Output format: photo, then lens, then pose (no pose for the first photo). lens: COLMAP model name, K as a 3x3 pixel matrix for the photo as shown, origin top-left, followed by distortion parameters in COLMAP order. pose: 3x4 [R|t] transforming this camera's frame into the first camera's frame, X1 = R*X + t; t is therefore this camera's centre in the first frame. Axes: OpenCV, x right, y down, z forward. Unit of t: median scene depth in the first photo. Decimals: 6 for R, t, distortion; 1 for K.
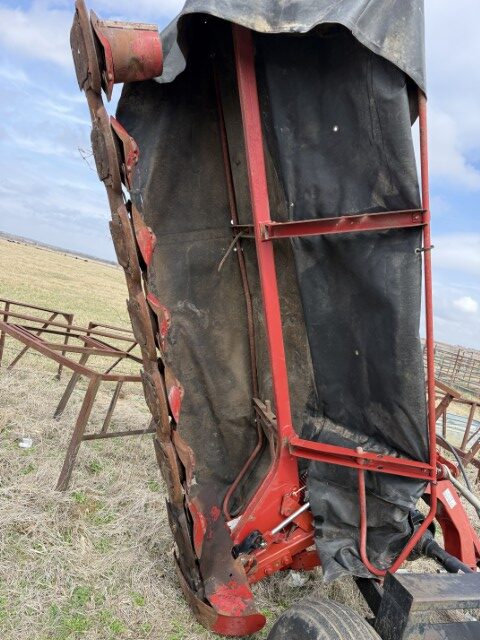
lens RADIAL K [[438.8, 0, 240.0], [0, 438.8, 320.0], [0, 0, 1]] dist [0.003148, -0.000546]
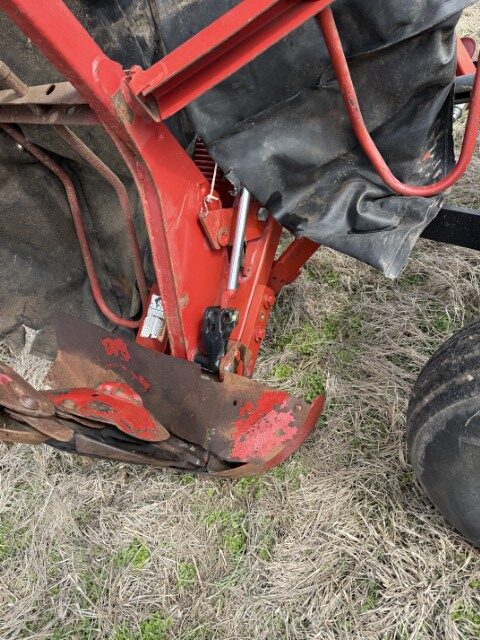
lens RADIAL K [[438.8, 0, 240.0], [0, 438.8, 320.0], [0, 0, 1]] dist [0.003148, -0.000546]
pose [[0.646861, -0.748763, 0.144655, -0.016642], [0.508681, 0.564962, 0.649662, 0.191000], [-0.568168, -0.346657, 0.746334, 0.609795]]
